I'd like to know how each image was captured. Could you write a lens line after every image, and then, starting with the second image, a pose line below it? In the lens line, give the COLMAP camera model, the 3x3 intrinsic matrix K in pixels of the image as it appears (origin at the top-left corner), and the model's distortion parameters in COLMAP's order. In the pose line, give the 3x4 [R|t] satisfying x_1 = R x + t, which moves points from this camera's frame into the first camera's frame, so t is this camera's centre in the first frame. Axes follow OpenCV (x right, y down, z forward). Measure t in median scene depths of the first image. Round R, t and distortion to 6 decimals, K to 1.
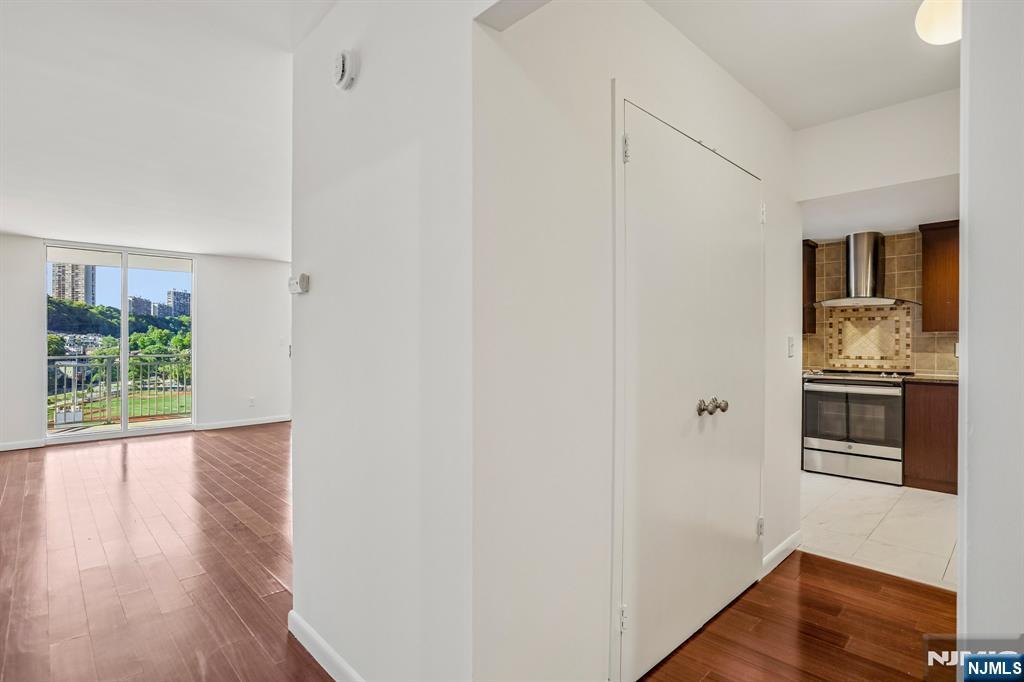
lens RADIAL K [[520.7, 0, 493.3], [0, 520.7, 348.3], [0, 0, 1]] dist [-0.035126, 0.000112]
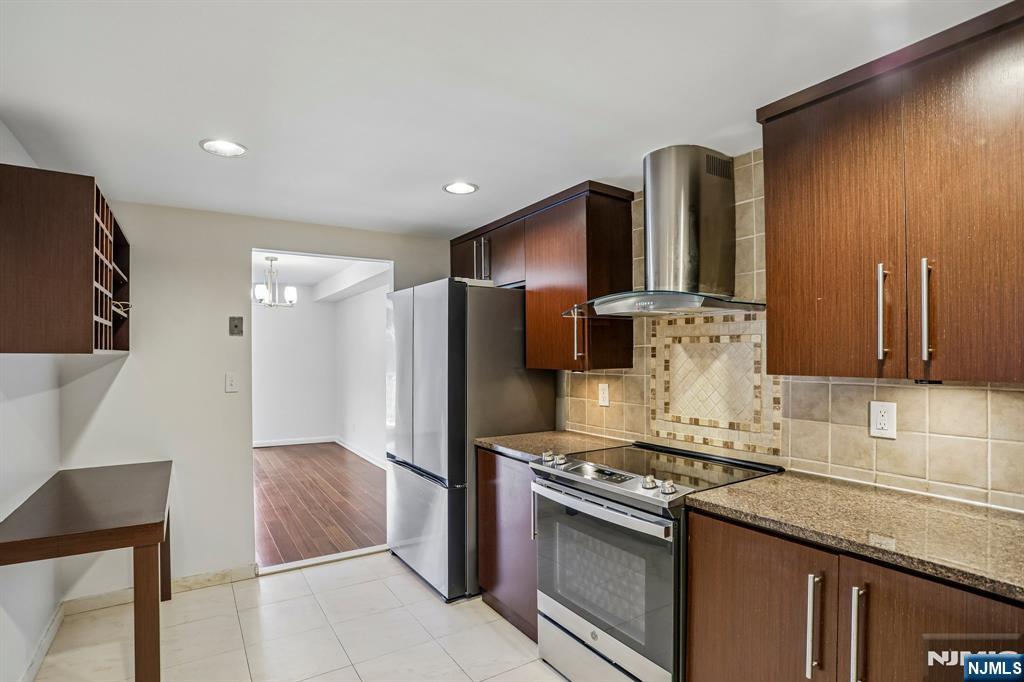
lens RADIAL K [[524.1, 0, 512.6], [0, 524.1, 356.8], [0, 0, 1]] dist [-0.066517, 0.030628]
pose [[0.985693, -0.000300, -0.168552, 0.653616], [-0.001304, 0.999955, -0.009405, -0.038099], [0.168547, 0.009490, 0.985648, 0.516669]]
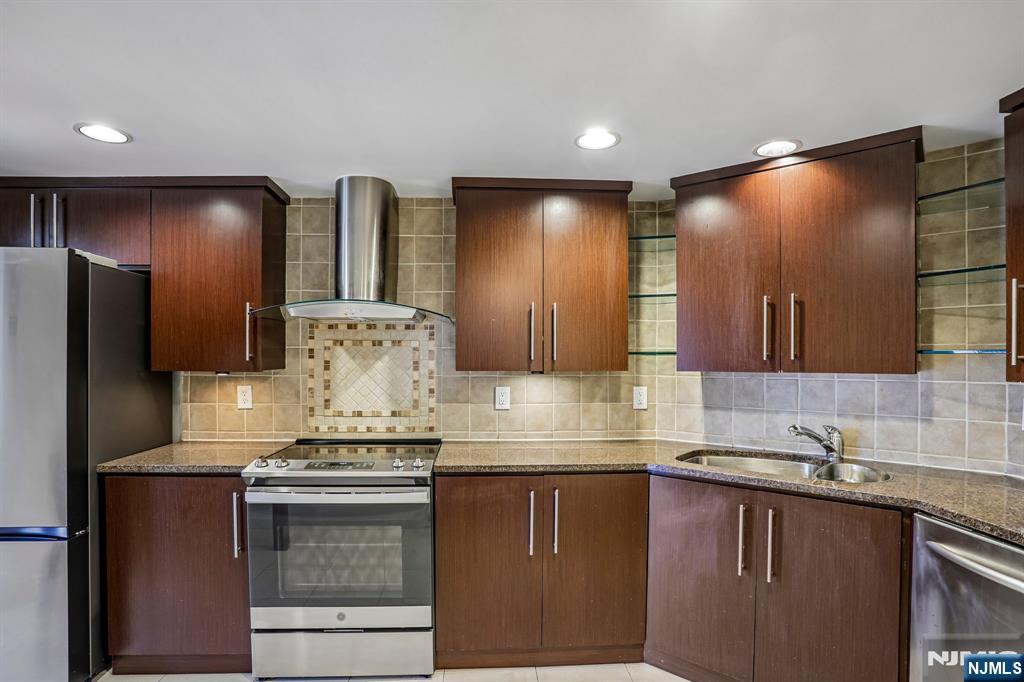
lens RADIAL K [[524.1, 0, 512.6], [0, 524.1, 356.8], [0, 0, 1]] dist [-0.066517, 0.030628]
pose [[0.630947, 0.003872, 0.775817, 0.401976], [0.005573, 0.999939, -0.009523, -0.037725], [-0.775806, 0.010332, 0.630887, 0.539264]]
